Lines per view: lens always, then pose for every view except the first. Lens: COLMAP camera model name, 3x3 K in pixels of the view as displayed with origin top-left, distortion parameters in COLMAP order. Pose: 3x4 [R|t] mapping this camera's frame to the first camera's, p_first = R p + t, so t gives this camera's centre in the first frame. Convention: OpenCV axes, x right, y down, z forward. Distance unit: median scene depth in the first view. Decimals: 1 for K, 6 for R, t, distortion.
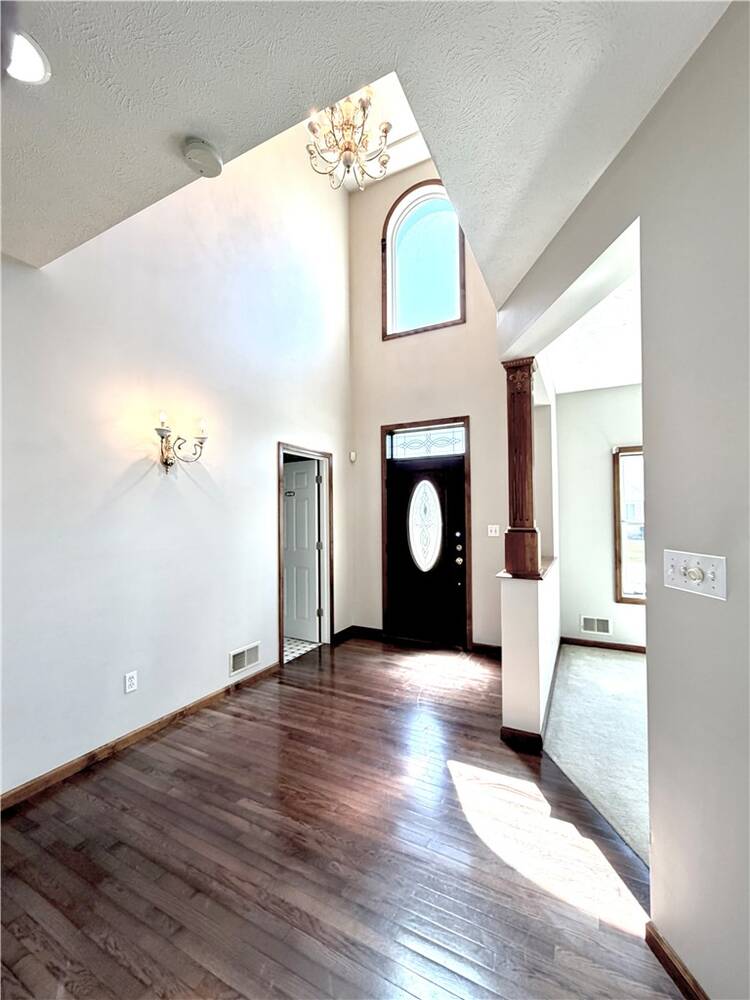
lens RADIAL K [[390.9, 0, 372.0], [0, 390.9, 500.3], [0, 0, 1]] dist [-0.003961, 0.001201]
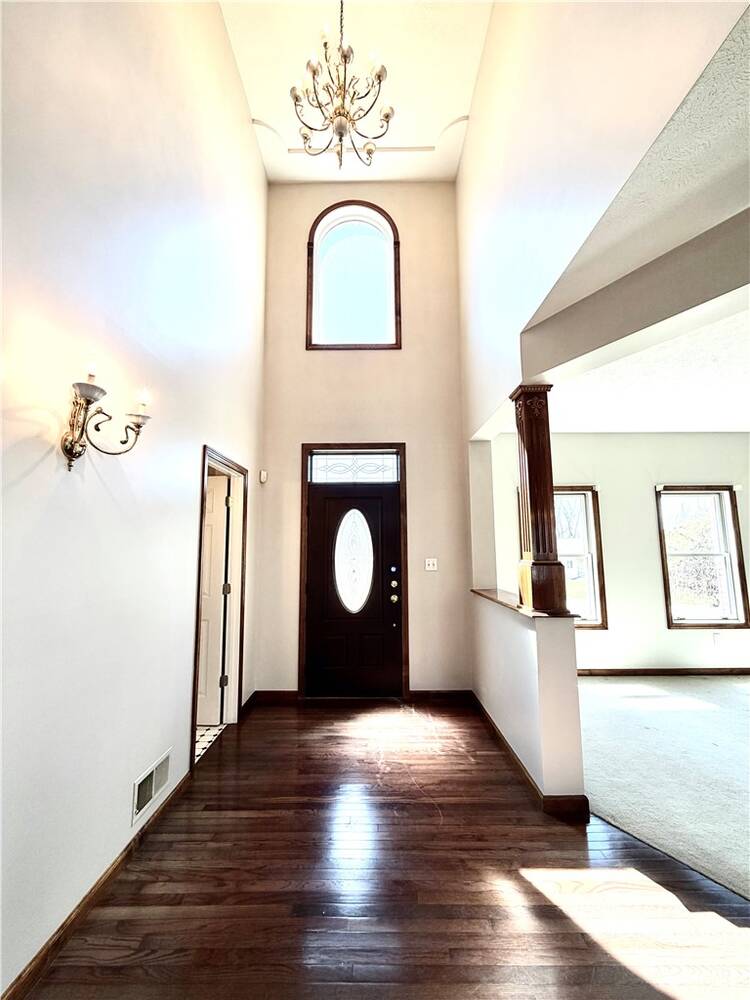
lens RADIAL K [[390.9, 0, 383.2], [0, 390.9, 496.0], [0, 0, 1]] dist [-0.003961, 0.001201]
pose [[0.896062, 0.058175, 0.440101, -0.254793], [-0.015417, 0.994856, -0.100116, 0.010800], [-0.443661, 0.082925, 0.892350, 0.219963]]
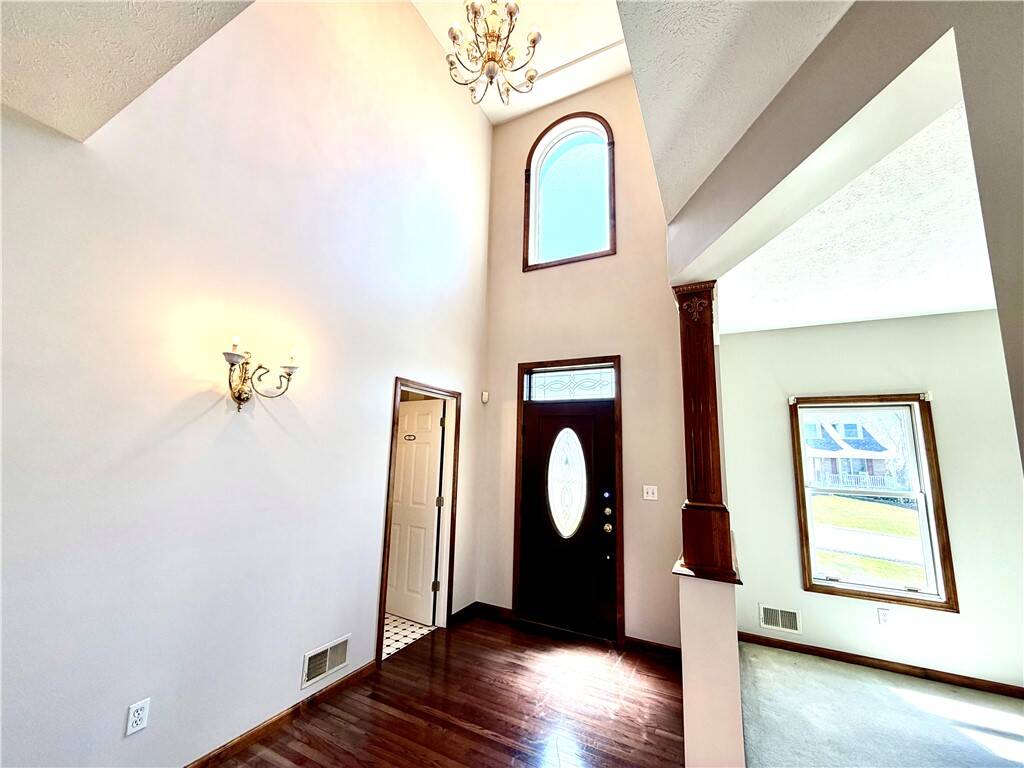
lens RADIAL K [[400.3, 0, 502.5], [0, 400.3, 387.6], [0, 0, 1]] dist [-0.003961, 0.001201]
pose [[0.999222, 0.036298, -0.015397, 0.003887], [-0.038019, 0.990482, -0.132285, -0.020746], [0.010449, 0.132768, 0.991092, 0.149519]]
